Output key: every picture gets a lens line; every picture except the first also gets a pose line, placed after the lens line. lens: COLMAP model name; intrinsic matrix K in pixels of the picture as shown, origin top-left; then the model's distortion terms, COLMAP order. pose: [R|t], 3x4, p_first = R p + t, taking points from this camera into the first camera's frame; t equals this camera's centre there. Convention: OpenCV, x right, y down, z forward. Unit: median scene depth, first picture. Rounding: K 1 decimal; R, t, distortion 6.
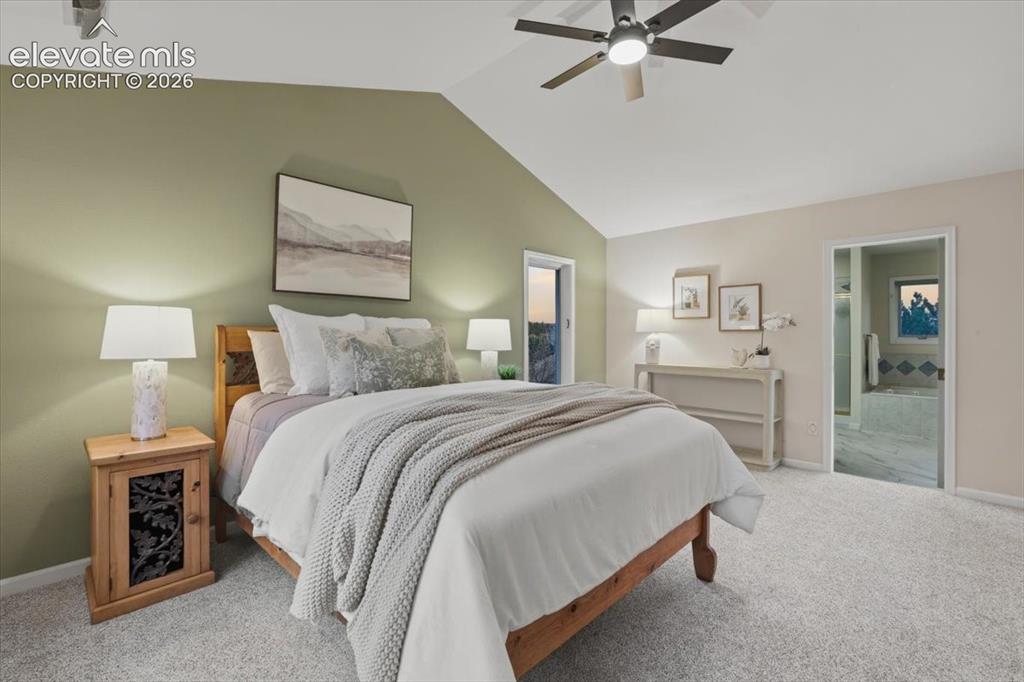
lens RADIAL K [[445.4, 0, 511.6], [0, 445.4, 333.6], [0, 0, 1]] dist [-0.040574, 0.015874]
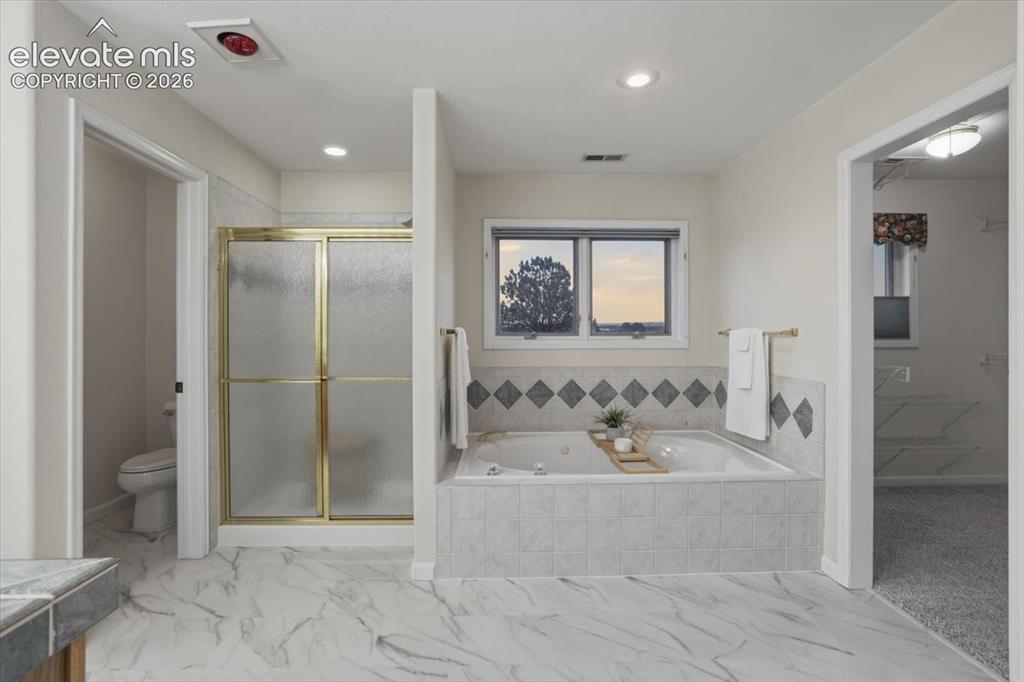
lens RADIAL K [[445.4, 0, 511.6], [0, 445.4, 333.6], [0, 0, 1]] dist [-0.040574, 0.015874]
pose [[0.685107, -0.000332, 0.728442, 0.525656], [0.002713, 0.999994, -0.002096, 0.006739], [-0.728437, 0.003412, 0.685104, 0.639091]]
